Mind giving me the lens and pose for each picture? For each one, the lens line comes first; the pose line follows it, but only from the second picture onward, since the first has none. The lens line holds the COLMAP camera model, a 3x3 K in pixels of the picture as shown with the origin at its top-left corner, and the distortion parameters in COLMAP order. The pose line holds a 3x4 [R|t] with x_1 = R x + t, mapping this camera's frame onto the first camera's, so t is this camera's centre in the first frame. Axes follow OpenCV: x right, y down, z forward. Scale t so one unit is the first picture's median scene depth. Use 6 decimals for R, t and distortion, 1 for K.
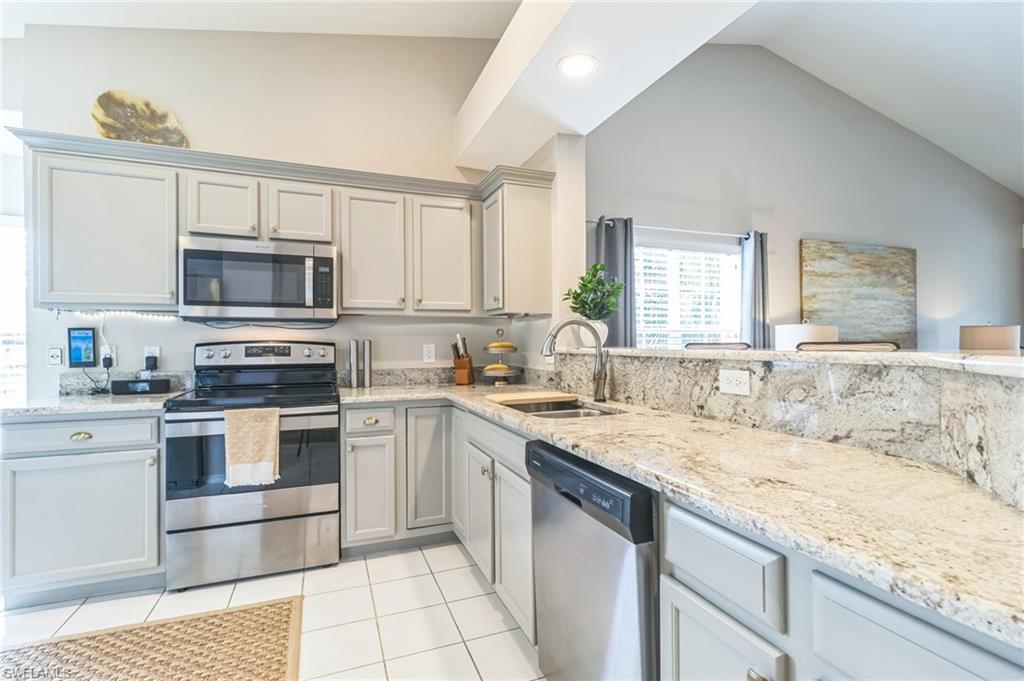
lens RADIAL K [[476.9, 0, 519.7], [0, 476.9, 340.2], [0, 0, 1]] dist [0.003476, -0.000003]
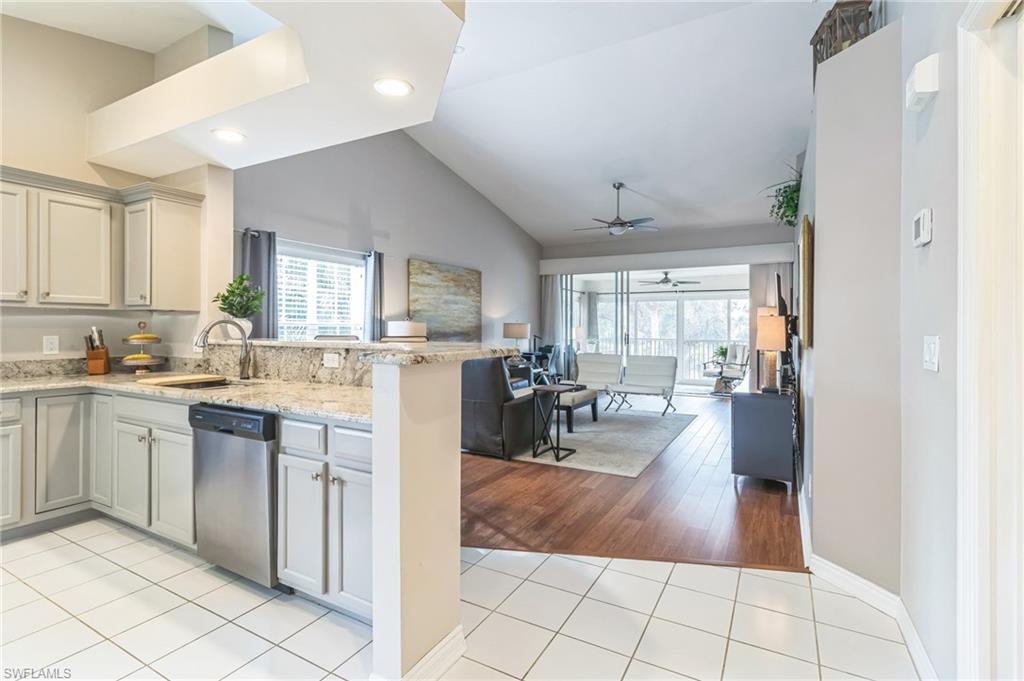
lens RADIAL K [[476.9, 0, 506.9], [0, 476.9, 329.0], [0, 0, 1]] dist [0.003476, -0.000003]
pose [[0.782477, 0.008256, 0.622625, -0.083607], [-0.011544, 0.999933, 0.001249, -0.022545], [-0.622573, -0.008165, 0.782519, -0.462874]]
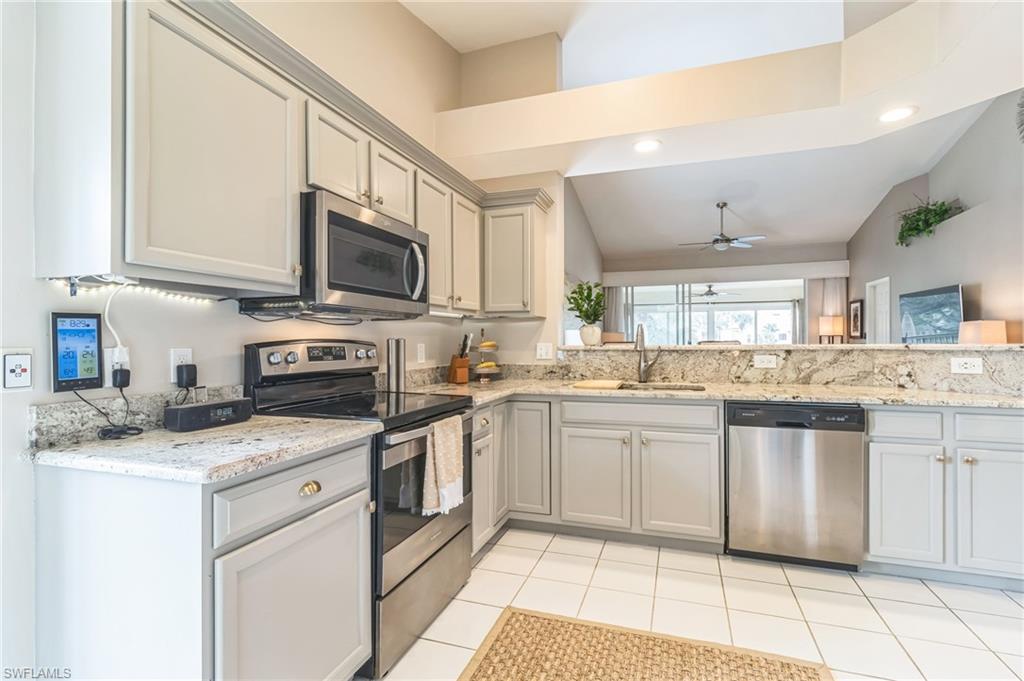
lens RADIAL K [[476.9, 0, 509.4], [0, 476.9, 336.3], [0, 0, 1]] dist [0.003476, -0.000003]
pose [[0.659014, 0.008341, 0.752084, -0.977299], [0.000039, 0.999938, -0.011123, 0.004976], [-0.752131, 0.007359, 0.658973, 0.304741]]
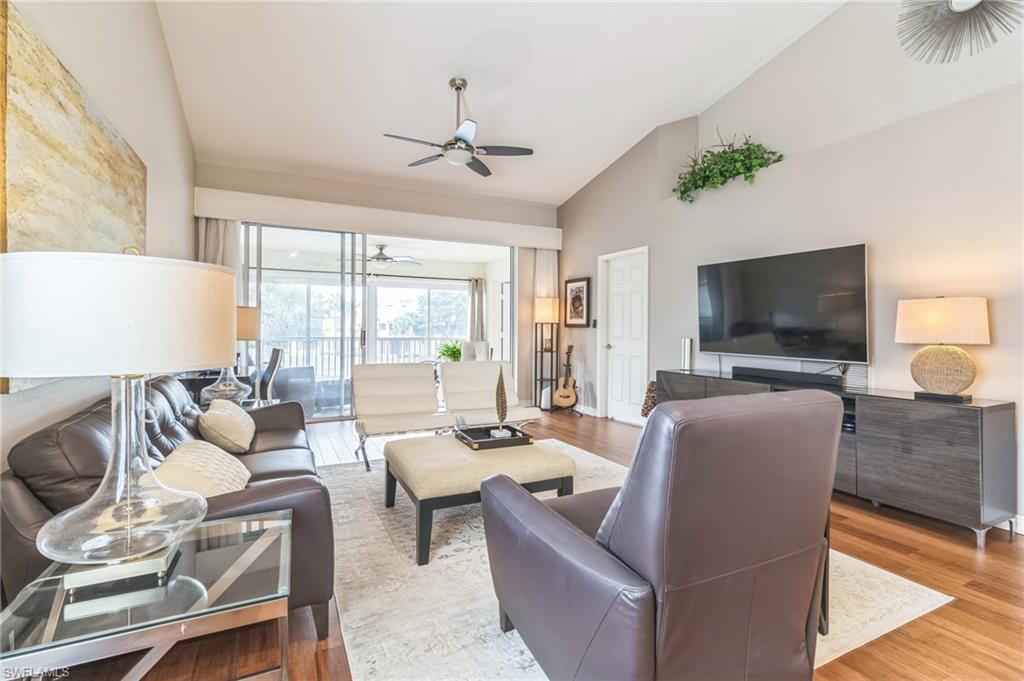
lens RADIAL K [[476.9, 0, 516.5], [0, 476.9, 323.8], [0, 0, 1]] dist [0.003476, -0.000003]
pose [[-0.097628, 0.014078, 0.995123, 0.439121], [-0.003541, 0.999889, -0.014493, 0.004912], [-0.995217, -0.004938, -0.097567, 1.199270]]
